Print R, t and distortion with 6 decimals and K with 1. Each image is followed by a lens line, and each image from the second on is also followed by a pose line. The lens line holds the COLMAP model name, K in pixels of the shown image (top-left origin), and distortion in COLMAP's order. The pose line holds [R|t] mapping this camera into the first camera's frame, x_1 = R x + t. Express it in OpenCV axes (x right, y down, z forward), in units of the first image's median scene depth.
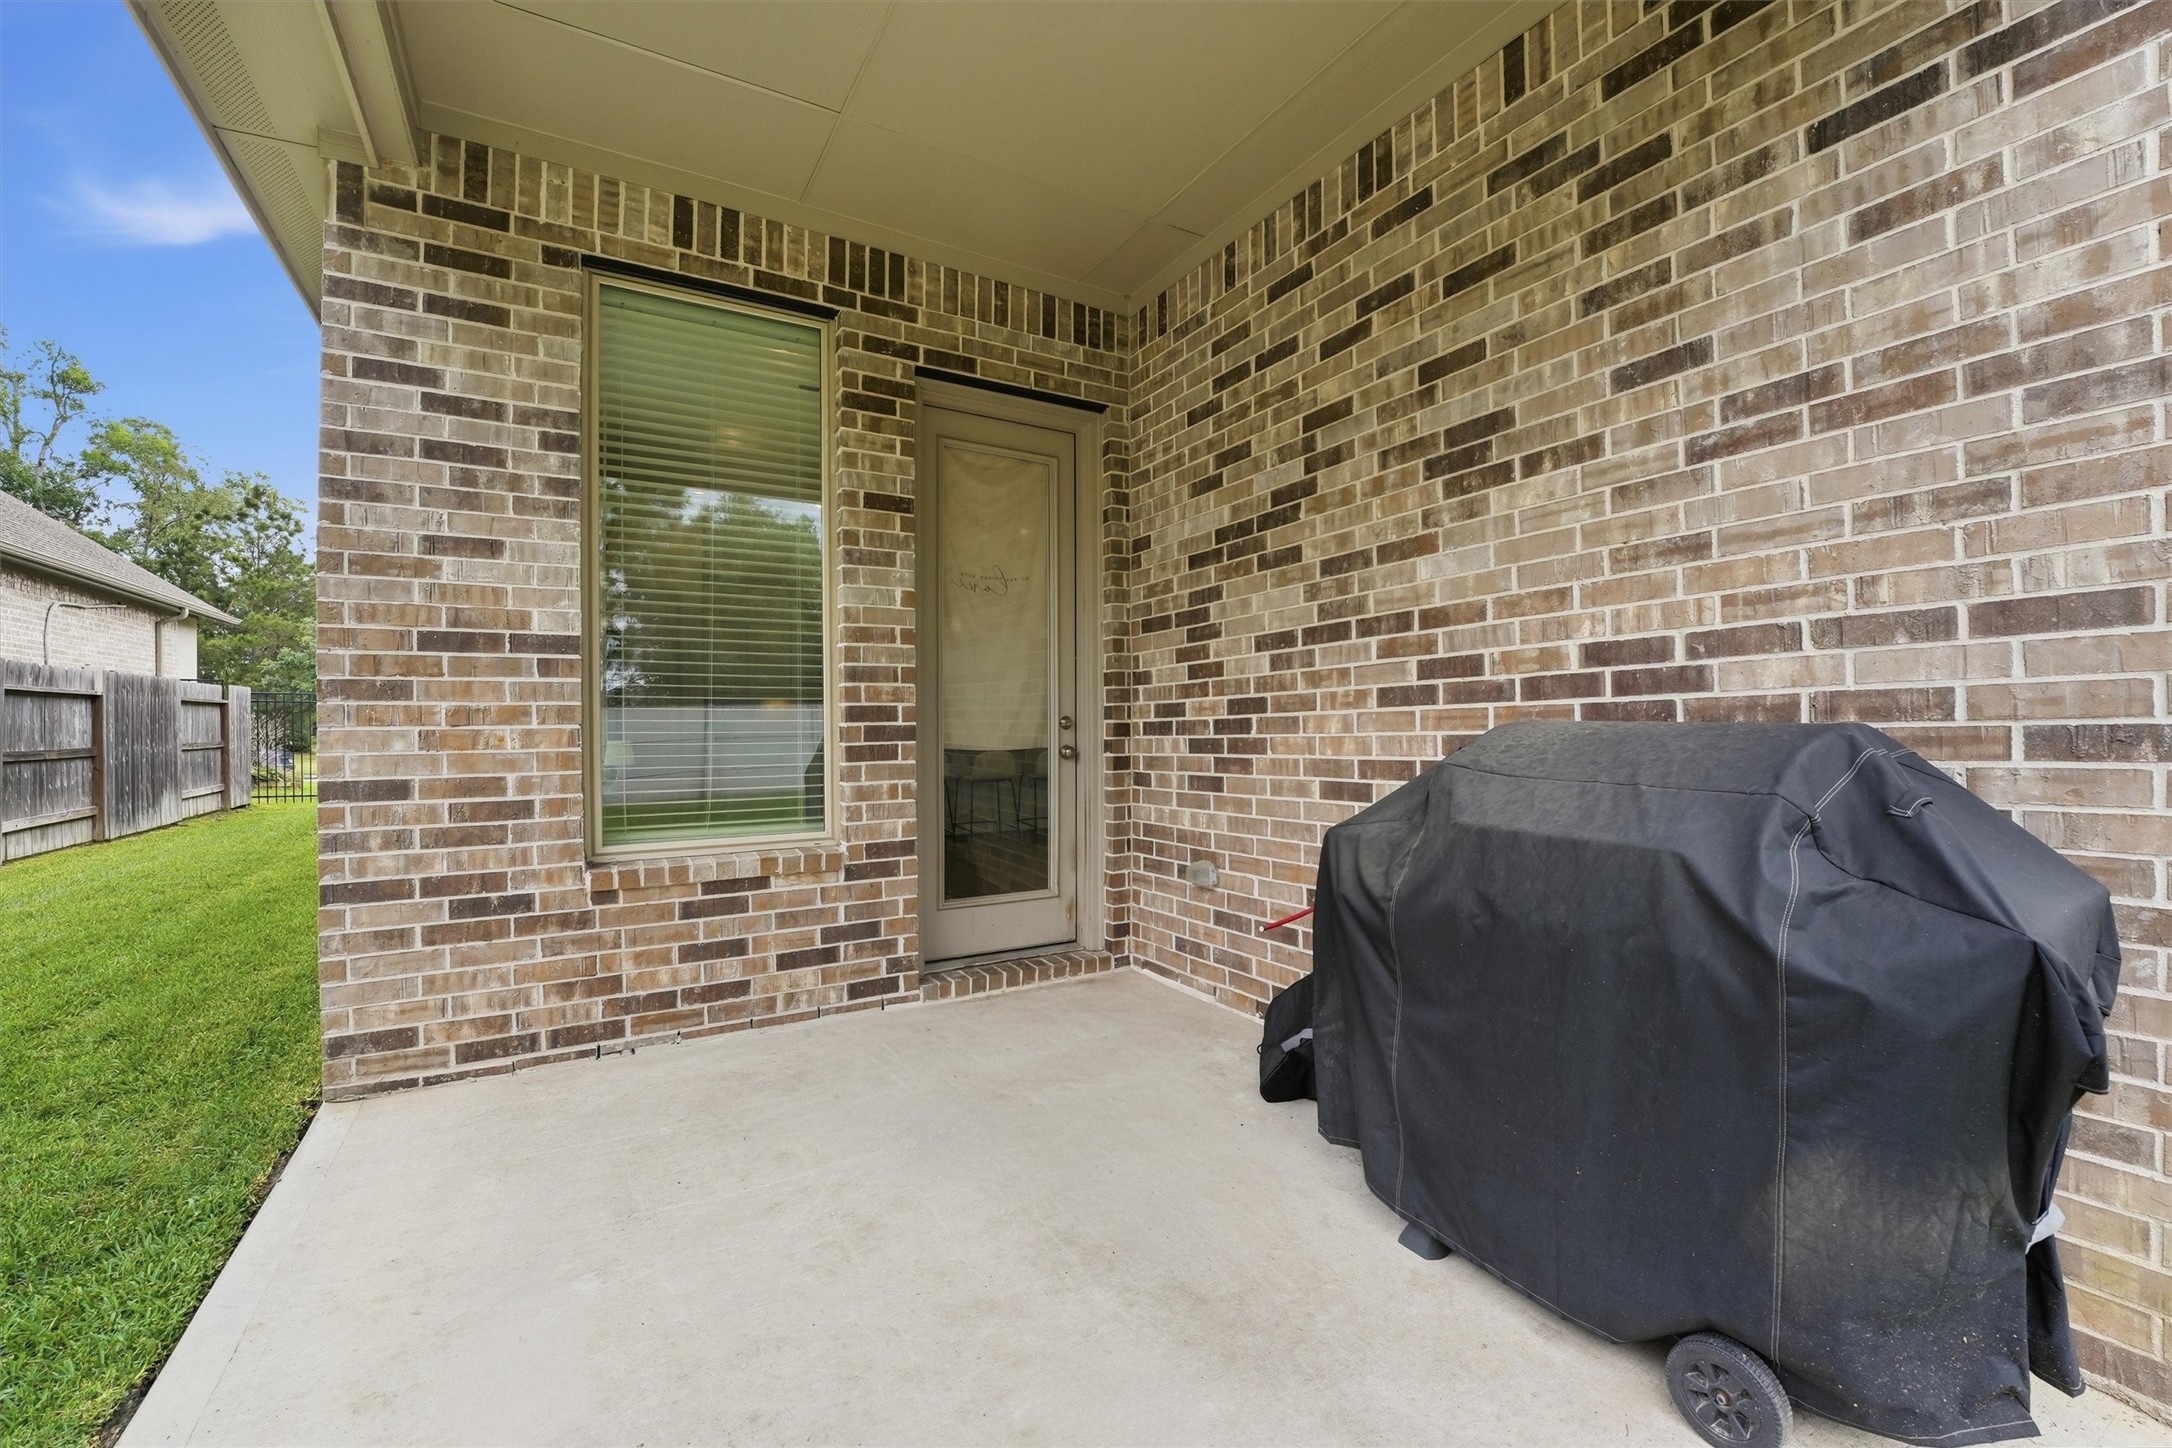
lens RADIAL K [[883.5, 0, 1090.2], [0, 883.5, 724.6], [0, 0, 1]] dist [-0.000821, 0.000082]
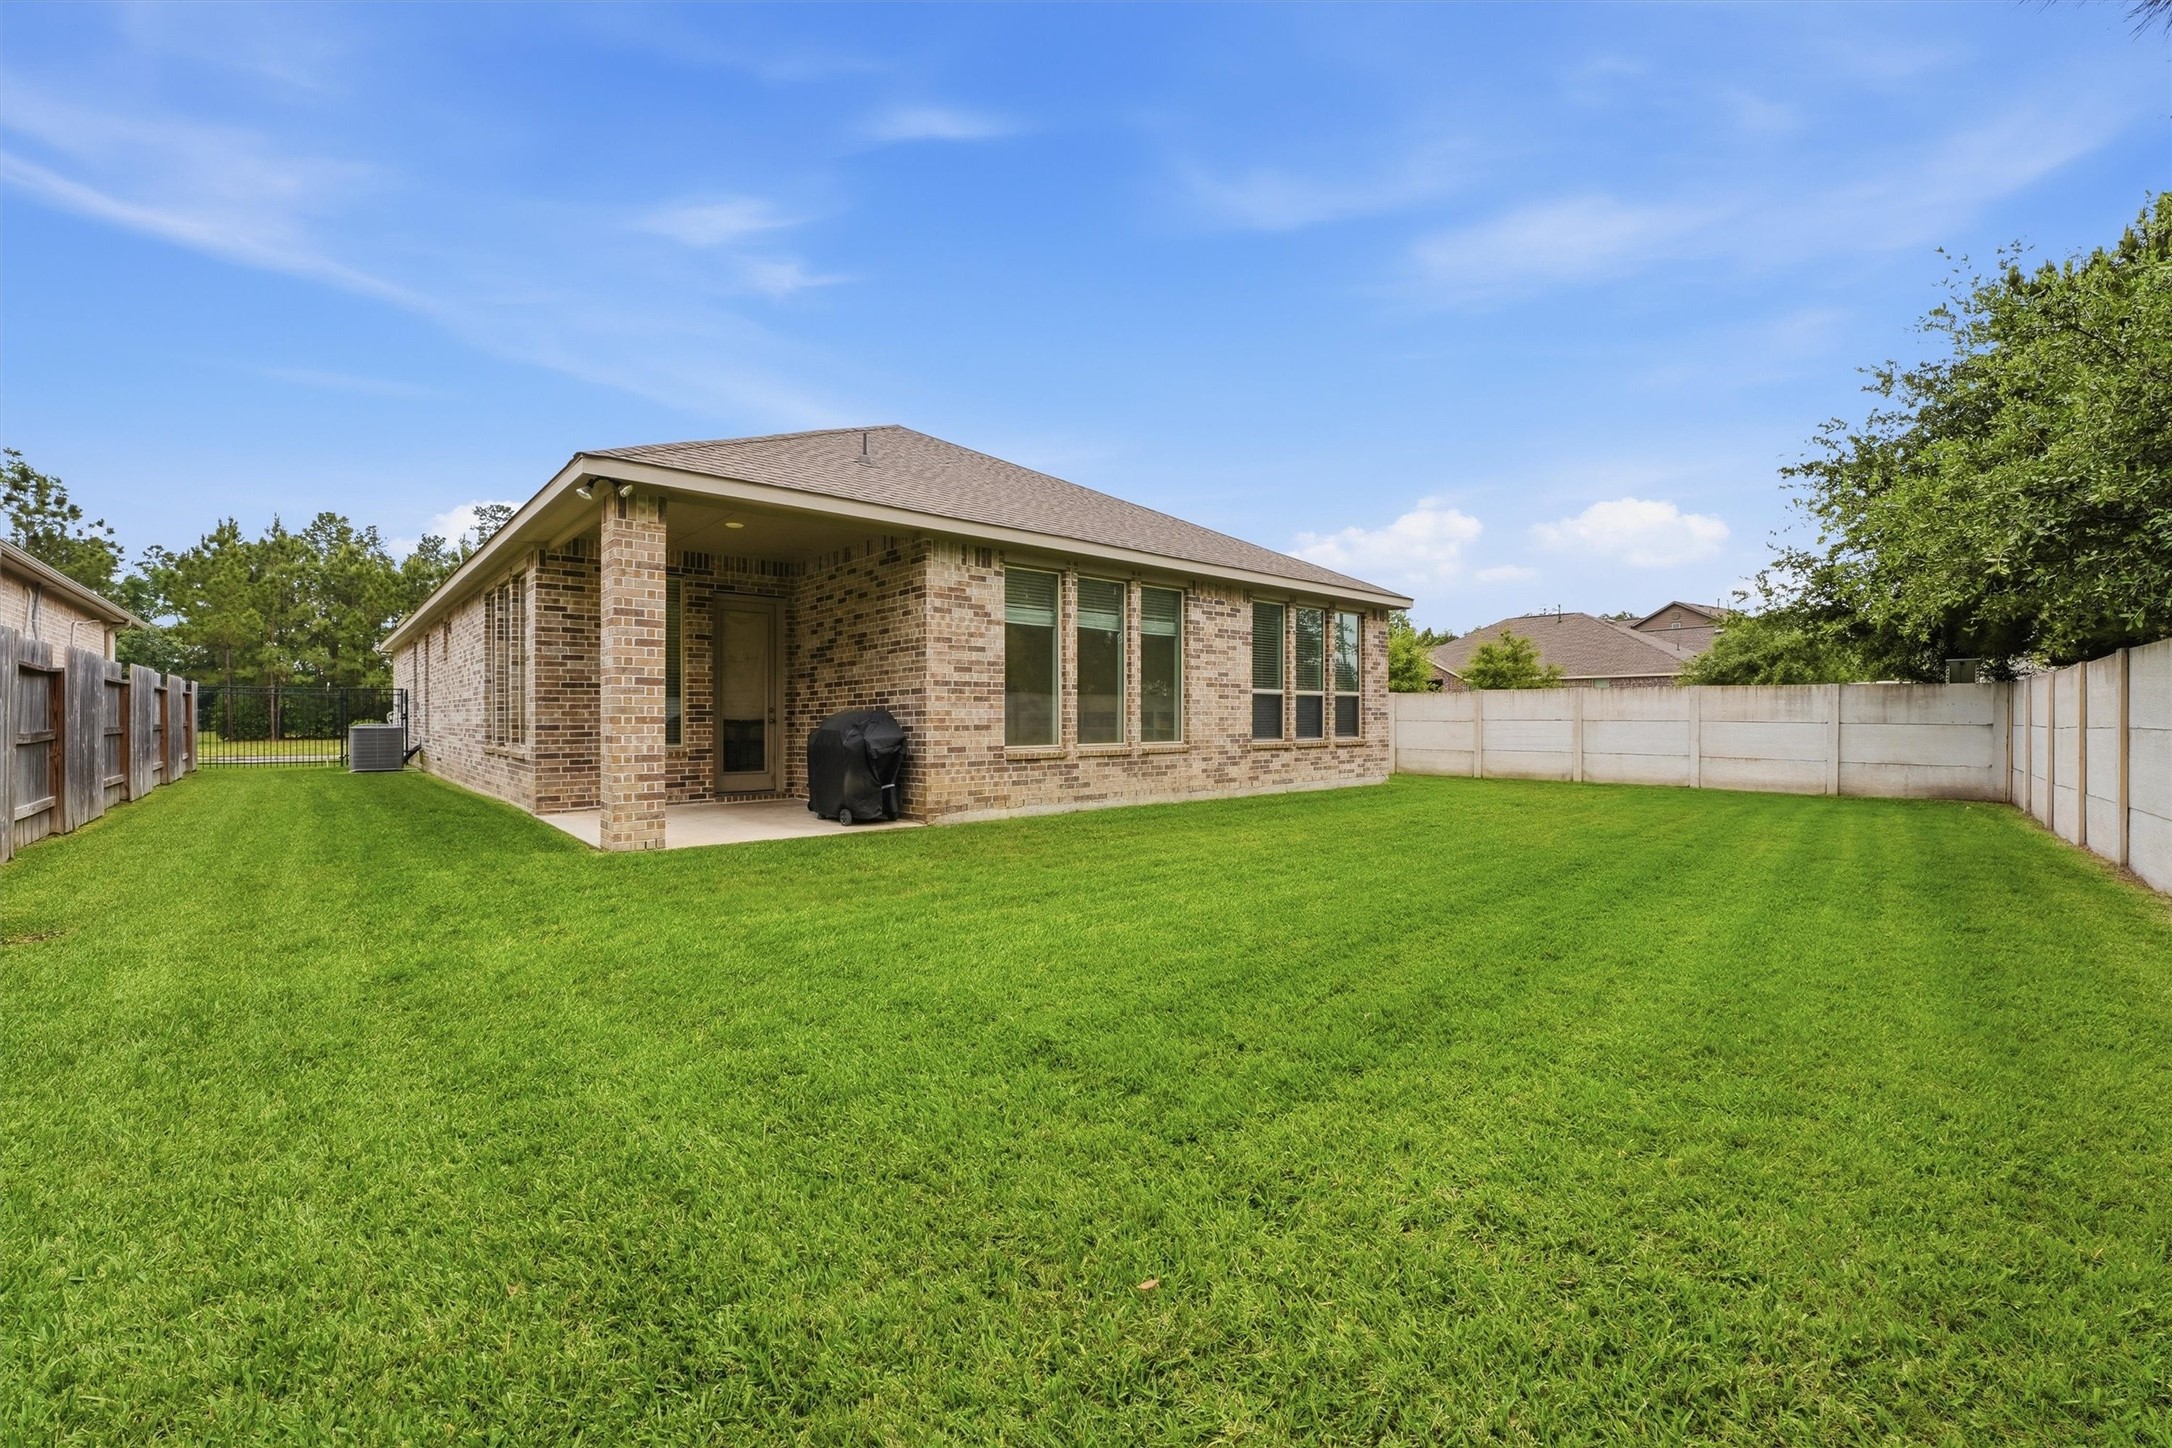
lens RADIAL K [[883.5, 0, 1075.5], [0, 883.5, 722.7], [0, 0, 1]] dist [-0.000821, 0.000082]
pose [[0.984157, 0.003855, 0.177260, 0.523293], [-0.005156, 0.999963, 0.006878, 0.016277], [-0.177227, -0.007683, 0.984140, -2.350498]]
